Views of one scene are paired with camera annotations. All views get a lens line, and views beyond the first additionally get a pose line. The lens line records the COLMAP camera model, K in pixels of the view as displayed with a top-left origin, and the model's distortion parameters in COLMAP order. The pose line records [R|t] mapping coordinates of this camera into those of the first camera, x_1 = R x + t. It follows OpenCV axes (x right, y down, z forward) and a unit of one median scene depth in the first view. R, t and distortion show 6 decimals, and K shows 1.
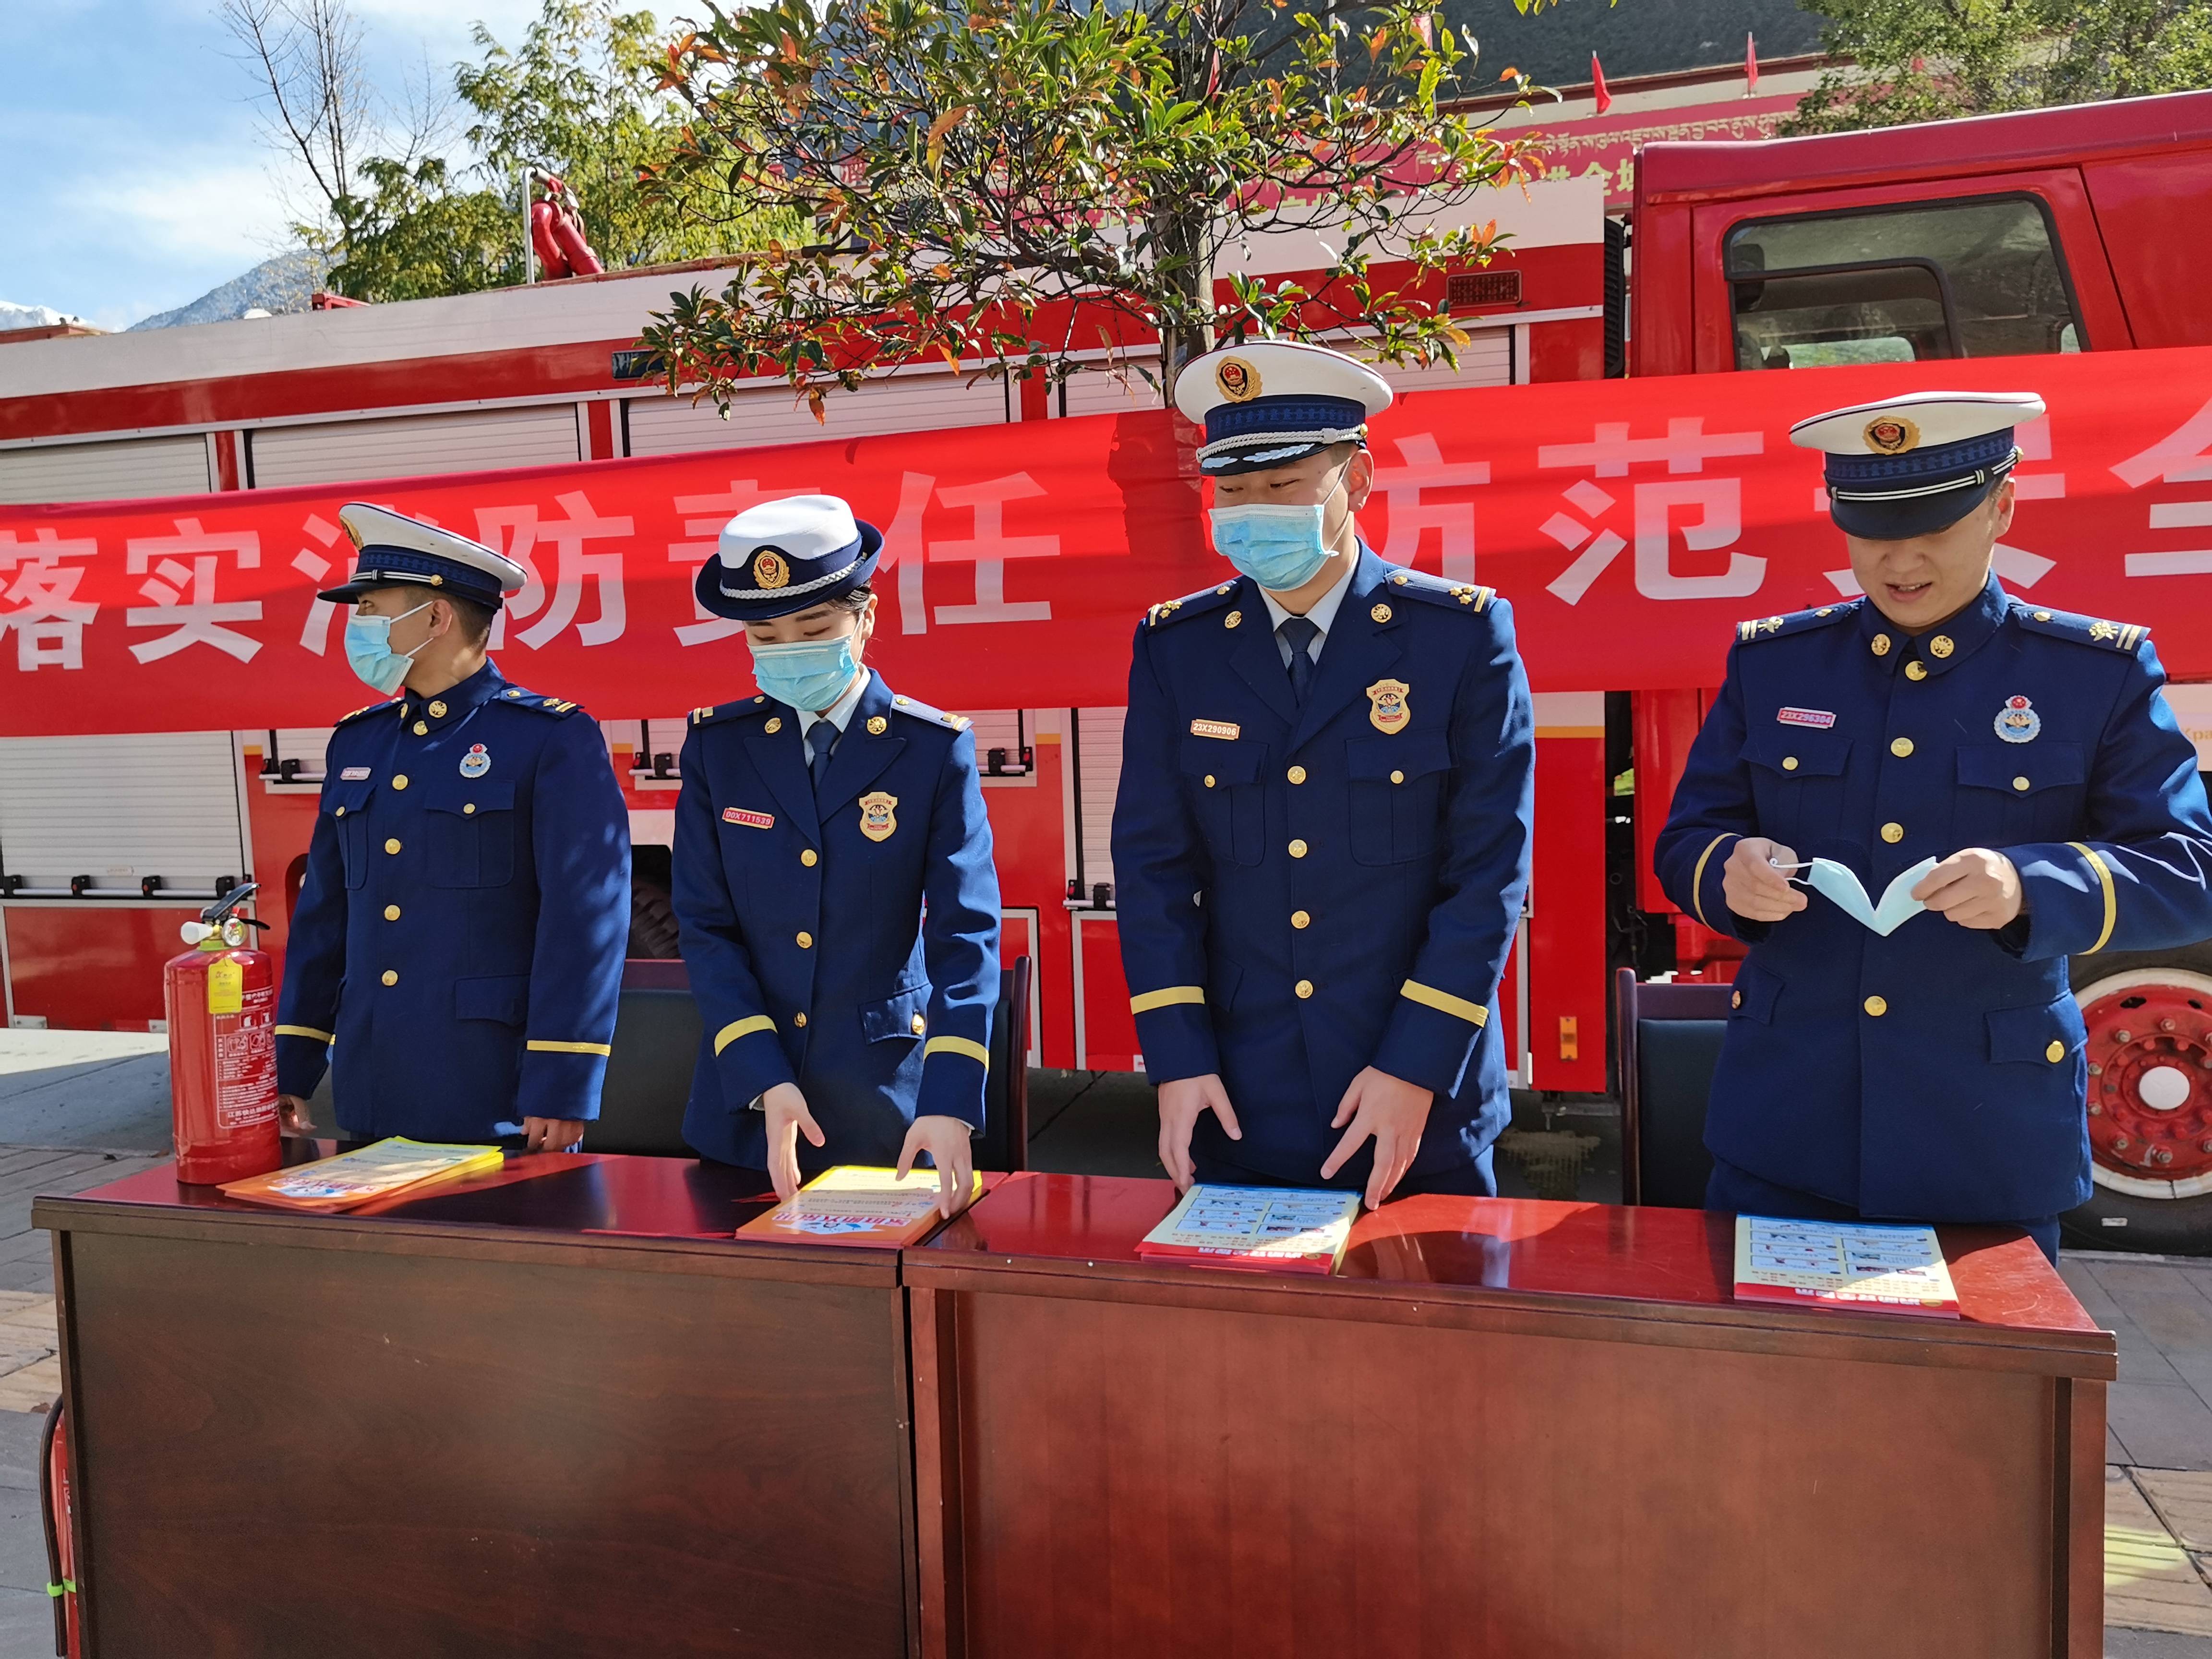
lens RADIAL K [[1713.8, 0, 1106.0], [0, 1713.8, 829.5], [0, 0, 1]] dist [0.053301, -0.072005]
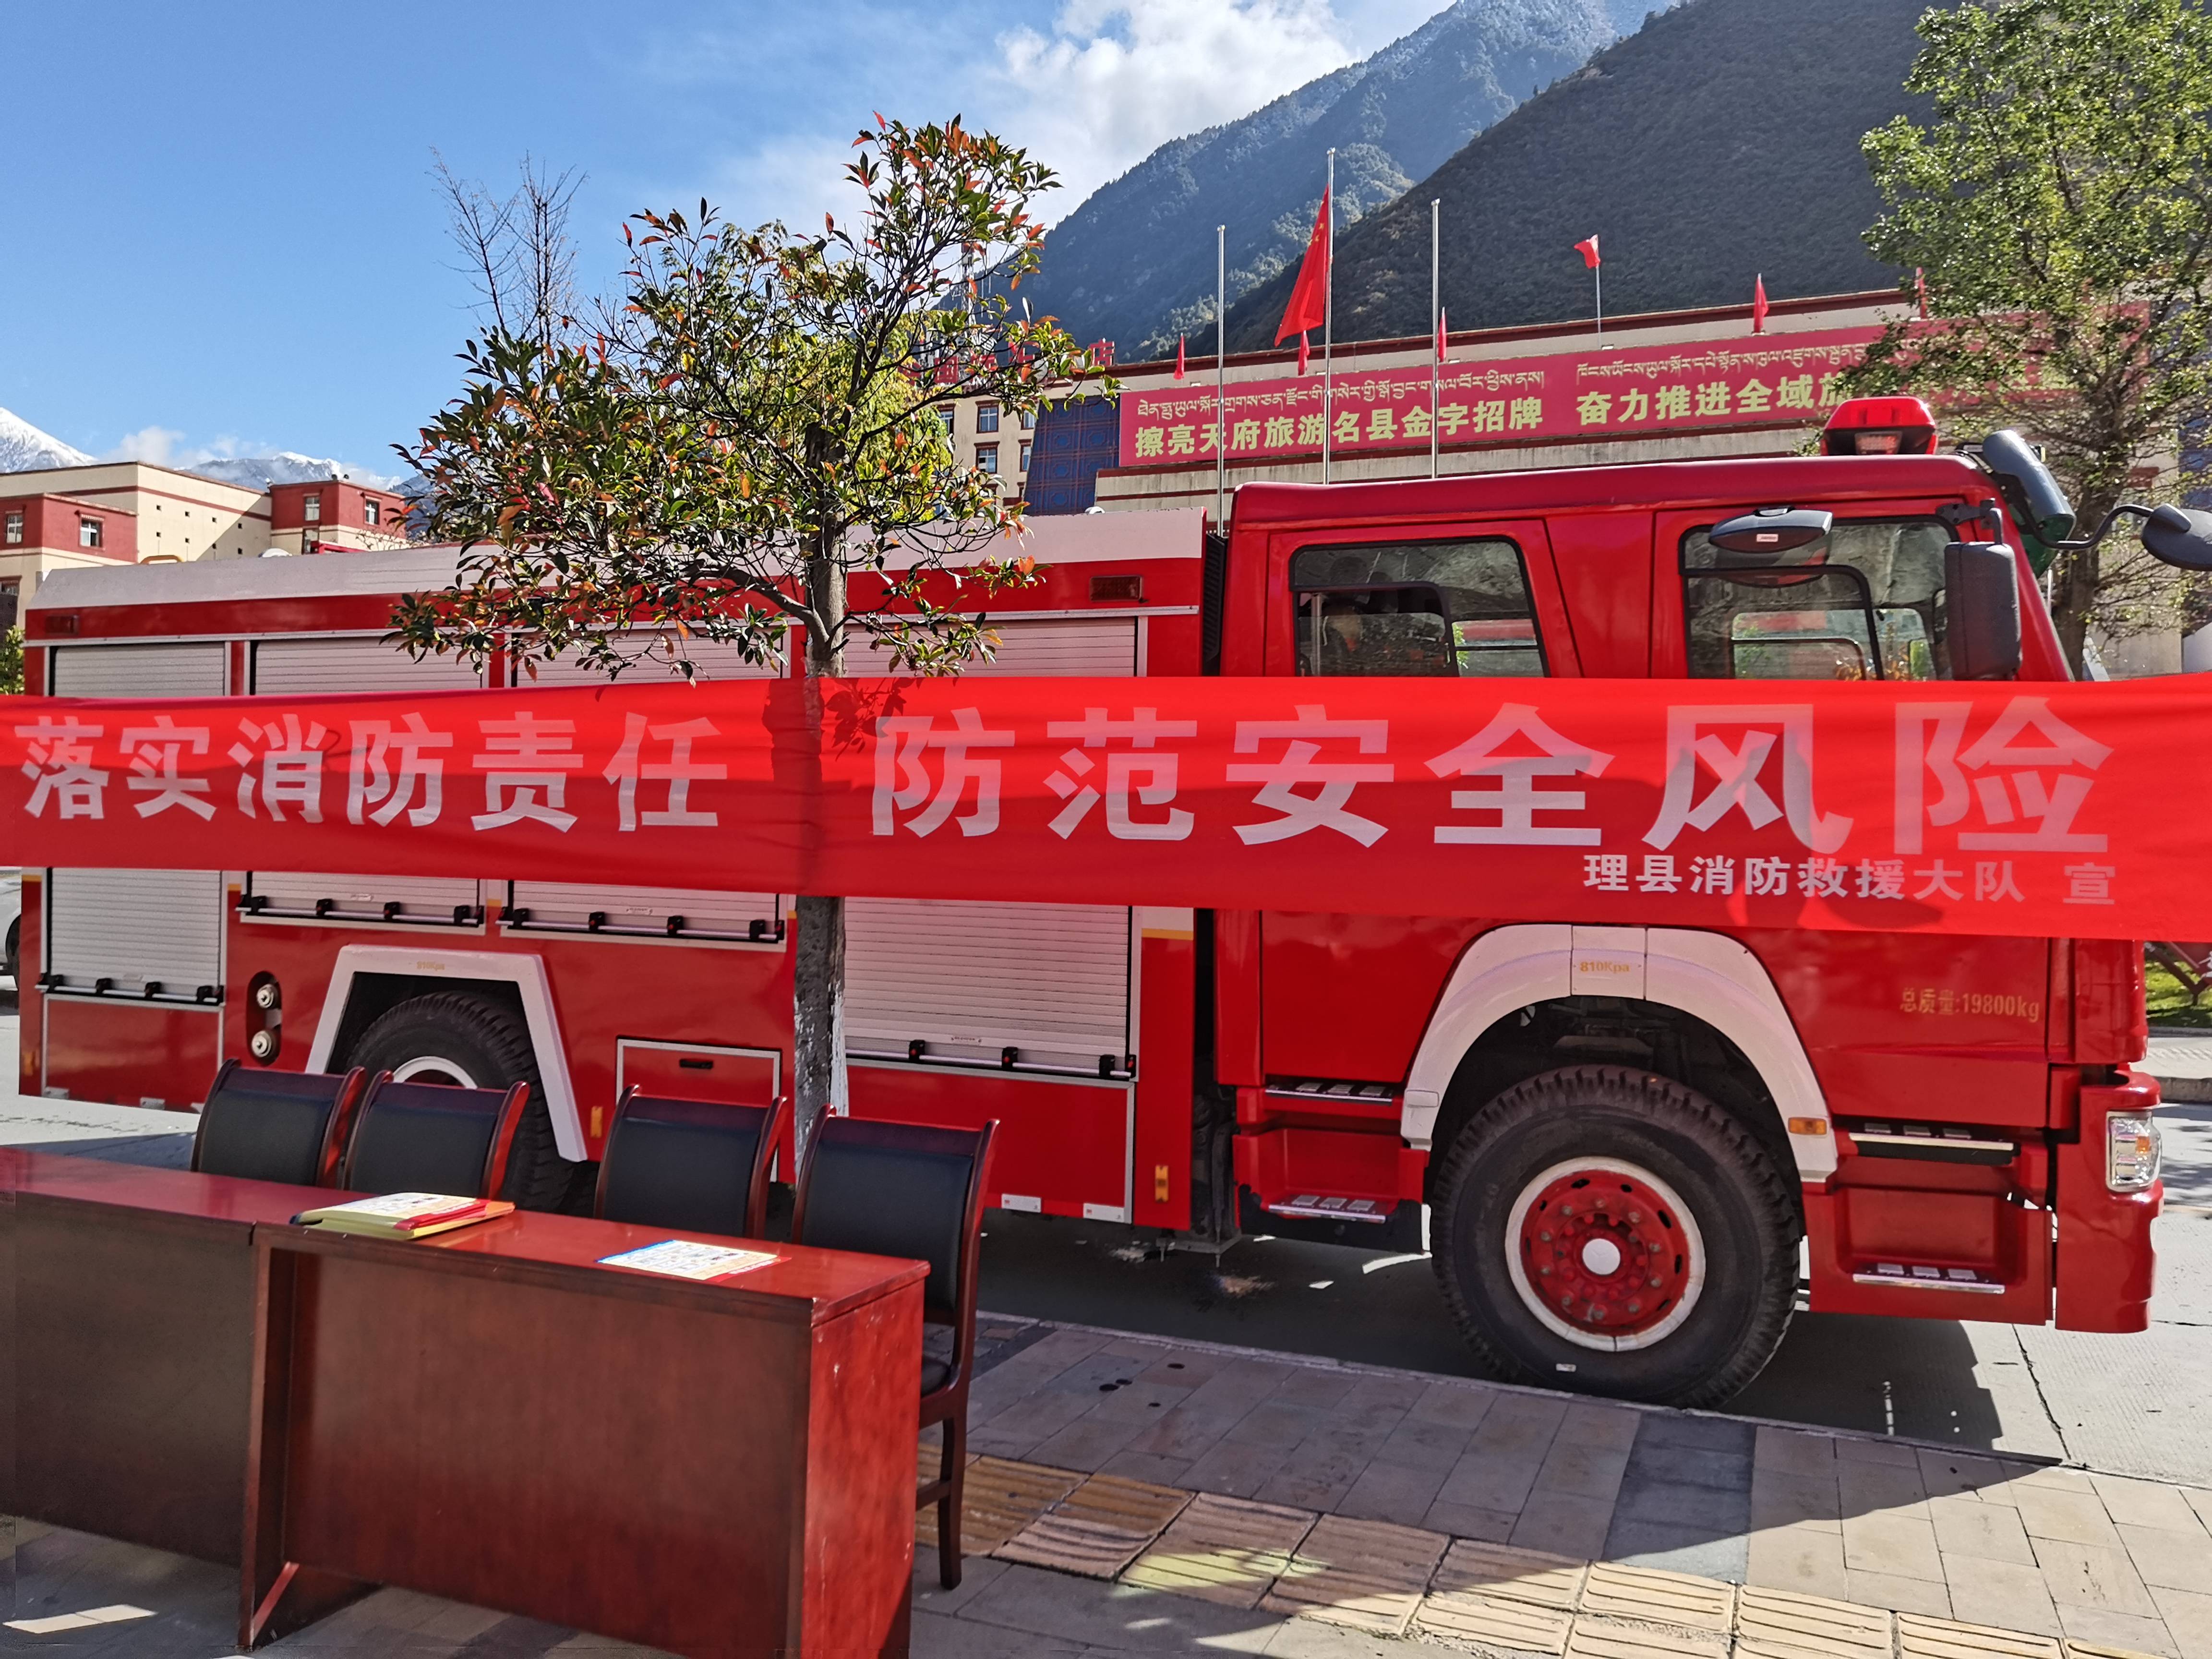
lens RADIAL K [[1713.8, 0, 1106.0], [0, 1713.8, 829.5], [0, 0, 1]] dist [0.053301, -0.072005]
pose [[0.992505, 0.053385, -0.109929, 0.374082], [-0.063966, 0.993411, -0.095096, -0.011265], [0.104128, 0.101414, 0.989380, -0.262093]]
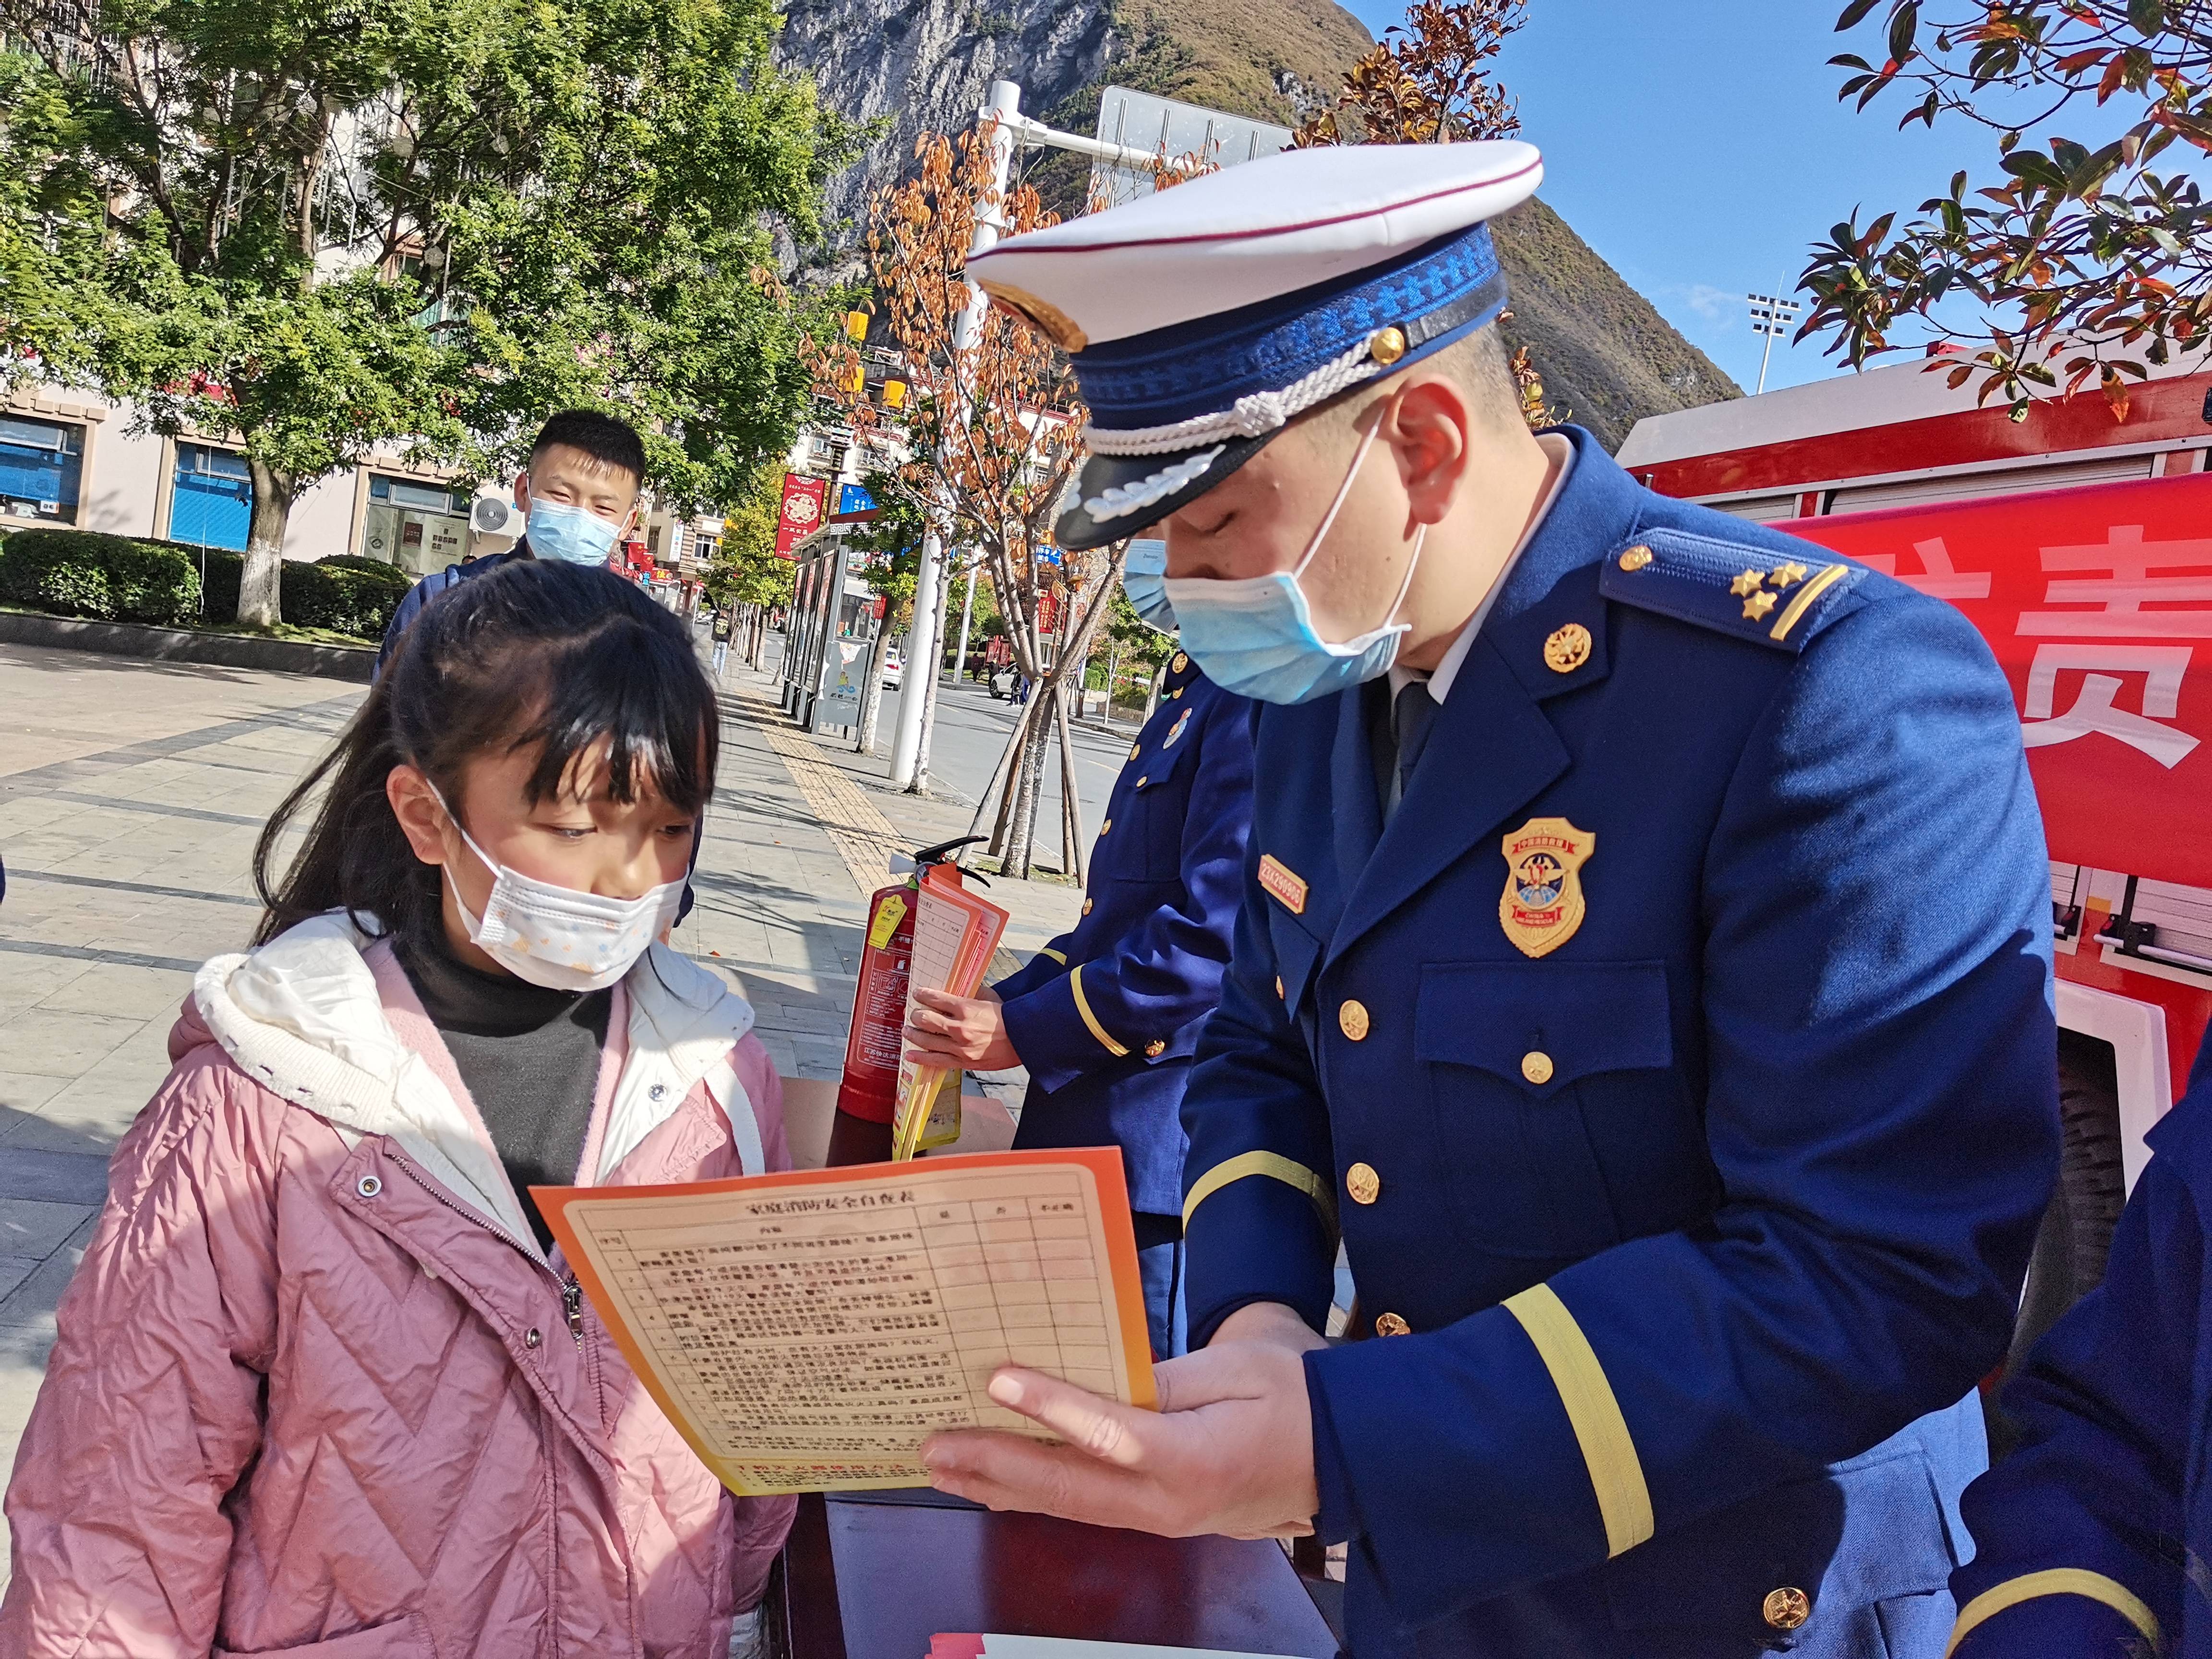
lens RADIAL K [[1713.8, 0, 1106.0], [0, 1713.8, 829.5], [0, 0, 1]] dist [0.053301, -0.072005]
pose [[0.462816, 0.176111, -0.868784, 0.208283], [-0.238410, 0.968685, 0.069356, -0.035150], [0.853793, 0.175028, 0.490310, 0.321266]]
